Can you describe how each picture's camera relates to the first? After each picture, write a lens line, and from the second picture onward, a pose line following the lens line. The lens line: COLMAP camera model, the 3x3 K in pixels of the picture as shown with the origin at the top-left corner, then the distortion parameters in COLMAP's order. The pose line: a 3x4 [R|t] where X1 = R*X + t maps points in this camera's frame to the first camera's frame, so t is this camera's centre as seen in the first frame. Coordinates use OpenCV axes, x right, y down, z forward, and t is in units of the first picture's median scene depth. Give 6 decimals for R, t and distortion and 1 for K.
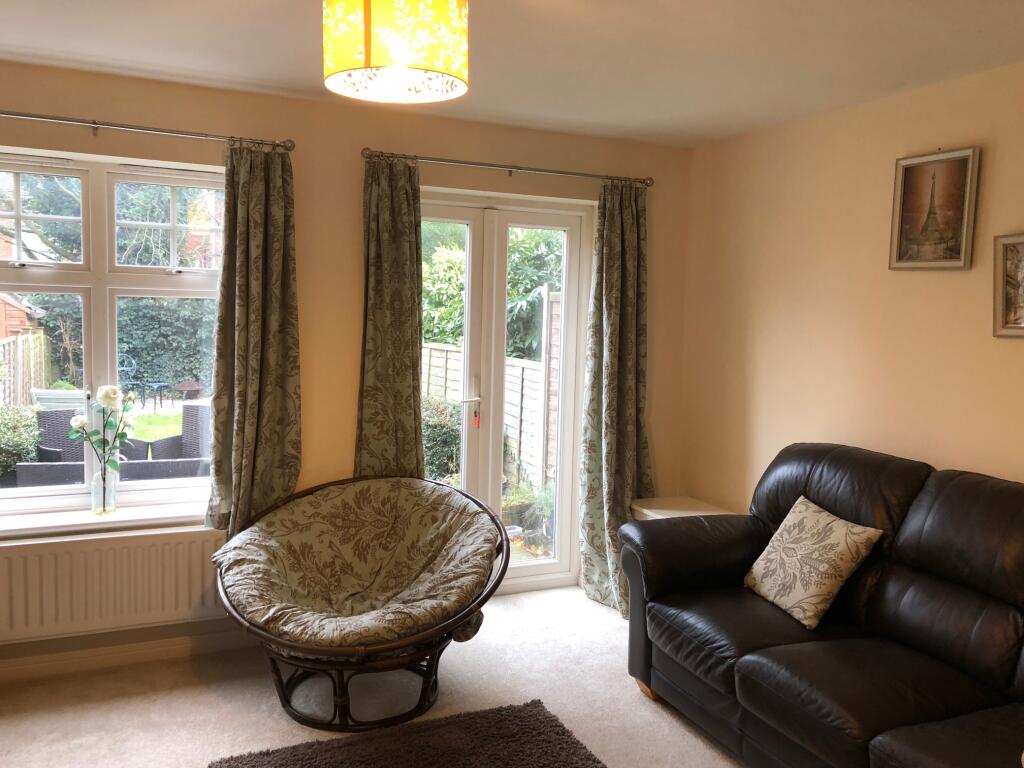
lens RADIAL K [[829.2, 0, 516.7], [0, 829.2, 379.4], [0, 0, 1]] dist [0.031123, -0.043279]
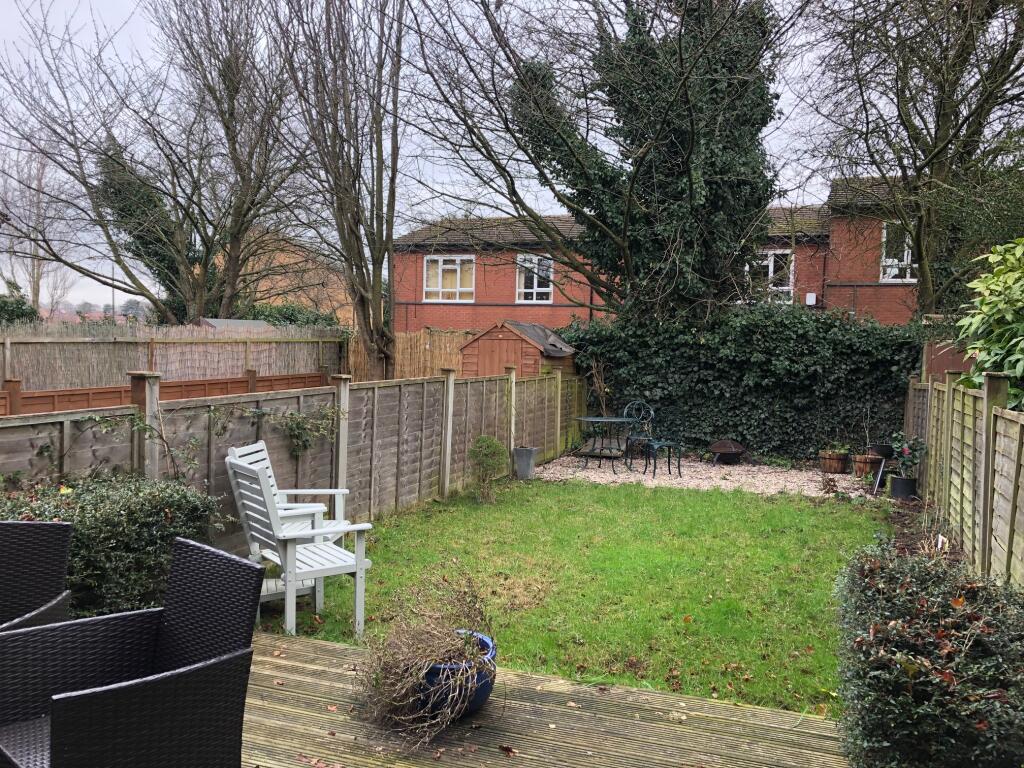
lens RADIAL K [[829.2, 0, 512.7], [0, 829.2, 377.2], [0, 0, 1]] dist [0.031123, -0.043279]
pose [[0.701502, 0.024394, -0.712250, 0.059075], [-0.066421, 0.997302, -0.031261, -0.081384], [0.709566, 0.069238, 0.701229, 1.341671]]
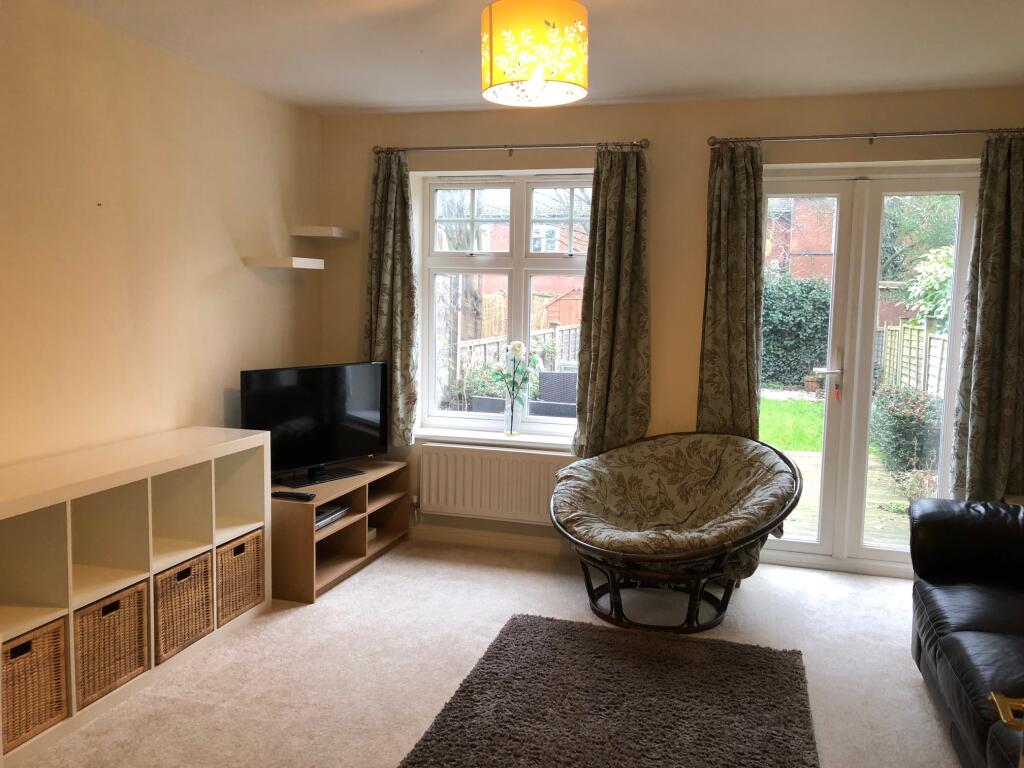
lens RADIAL K [[829.2, 0, 513.1], [0, 829.2, 382.0], [0, 0, 1]] dist [0.031123, -0.043279]
pose [[0.756774, 0.054889, -0.651368, 0.376851], [-0.055653, 0.998261, 0.019462, 0.046811], [0.651303, 0.021522, 0.758512, -0.020274]]
